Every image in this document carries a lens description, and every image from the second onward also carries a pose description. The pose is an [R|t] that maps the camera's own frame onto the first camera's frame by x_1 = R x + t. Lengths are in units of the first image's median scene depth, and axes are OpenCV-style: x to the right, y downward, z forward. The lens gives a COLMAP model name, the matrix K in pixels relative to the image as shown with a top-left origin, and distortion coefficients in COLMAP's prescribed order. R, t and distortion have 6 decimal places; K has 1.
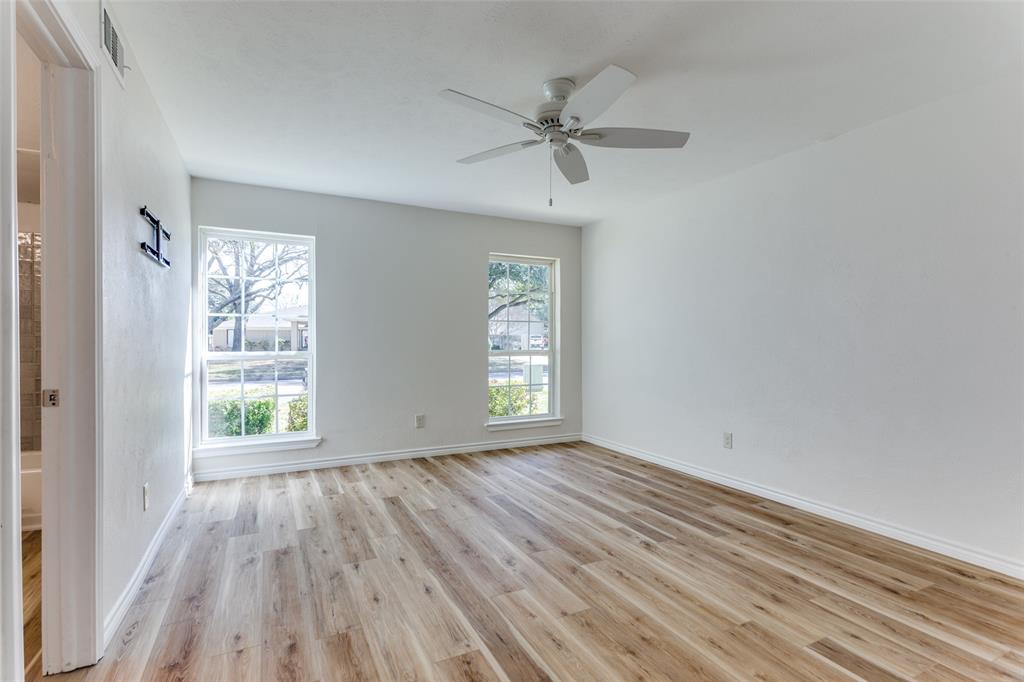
lens RADIAL K [[487.3, 0, 513.5], [0, 487.3, 343.5], [0, 0, 1]] dist [0.004821, -0.000979]
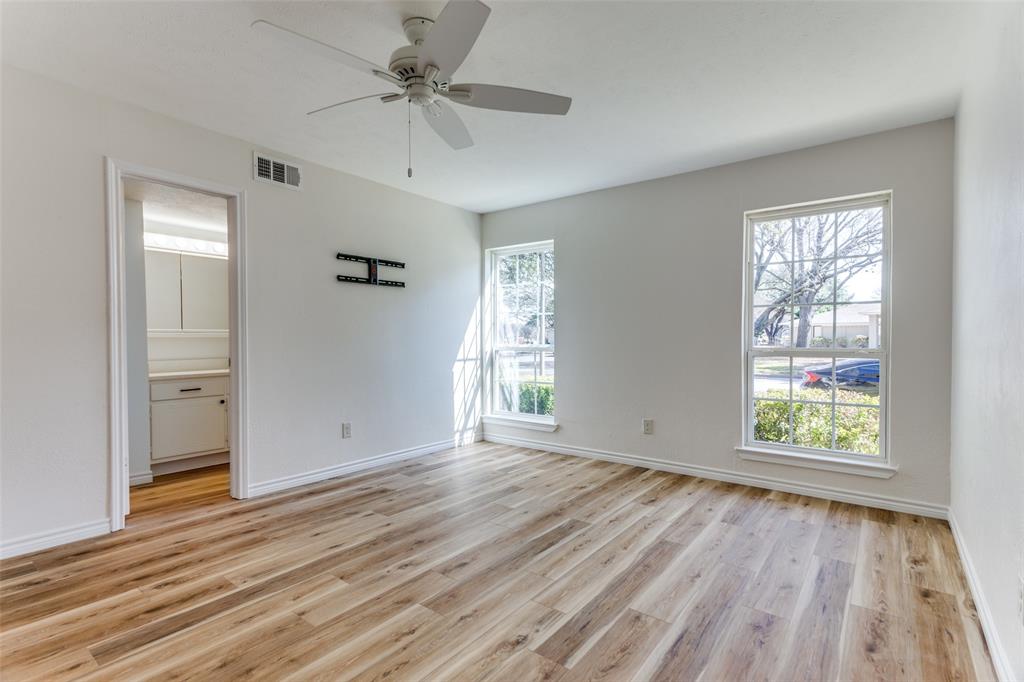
lens RADIAL K [[487.3, 0, 513.9], [0, 487.3, 340.0], [0, 0, 1]] dist [0.004821, -0.000979]
pose [[0.434055, 0.003130, -0.900881, 0.749234], [-0.003878, 0.999991, 0.001606, 0.007102], [0.900878, 0.002796, 0.434063, 0.622131]]
